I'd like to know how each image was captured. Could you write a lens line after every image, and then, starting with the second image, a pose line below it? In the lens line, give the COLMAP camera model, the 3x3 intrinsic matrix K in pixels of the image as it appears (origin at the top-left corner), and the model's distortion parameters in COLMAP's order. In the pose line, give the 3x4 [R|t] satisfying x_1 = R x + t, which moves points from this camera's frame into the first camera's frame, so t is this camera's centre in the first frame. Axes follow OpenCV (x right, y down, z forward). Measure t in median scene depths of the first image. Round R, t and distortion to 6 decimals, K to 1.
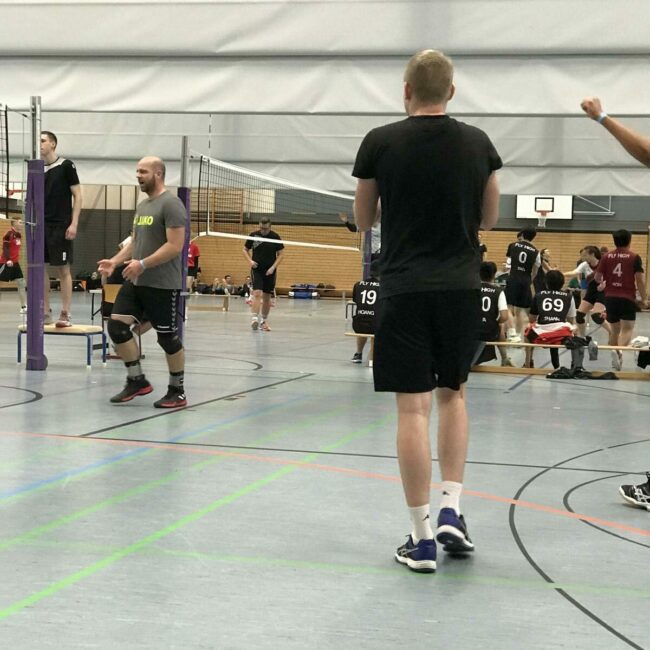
lens RADIAL K [[1379.9, 0, 327.2], [0, 1379.9, 320.6], [0, 0, 1]] dist [0.052131, 0.000000]
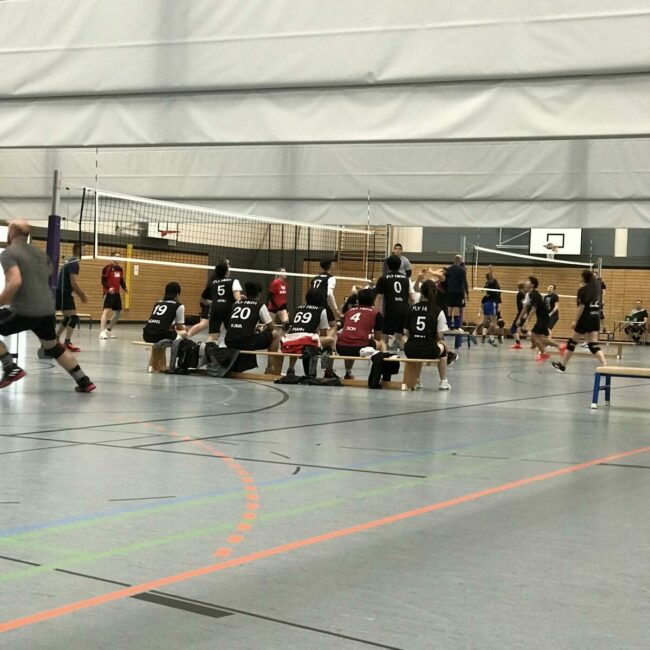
lens RADIAL K [[1379.9, 0, 326.5], [0, 1379.9, 327.8], [0, 0, 1]] dist [0.052131, 0.000000]
pose [[0.973594, 0.010179, -0.228058, 0.445300], [-0.016884, 0.999480, -0.027468, 0.027279], [0.227659, 0.030593, 0.973260, -0.056129]]
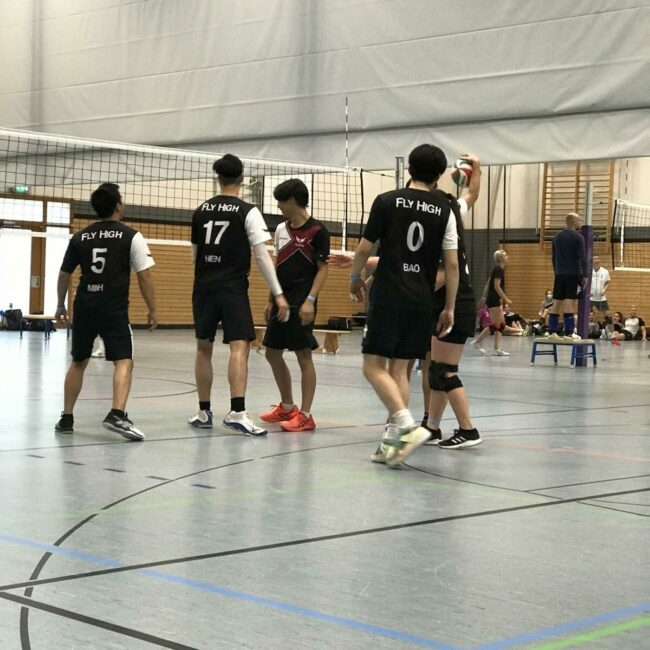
lens RADIAL K [[1379.9, 0, 323.4], [0, 1379.9, 324.2], [0, 0, 1]] dist [0.052131, 0.000000]
pose [[0.877206, 0.003722, -0.480099, 0.579715], [-0.017966, 0.999524, -0.025078, -0.011139], [0.479777, 0.030624, 0.876856, 0.904327]]
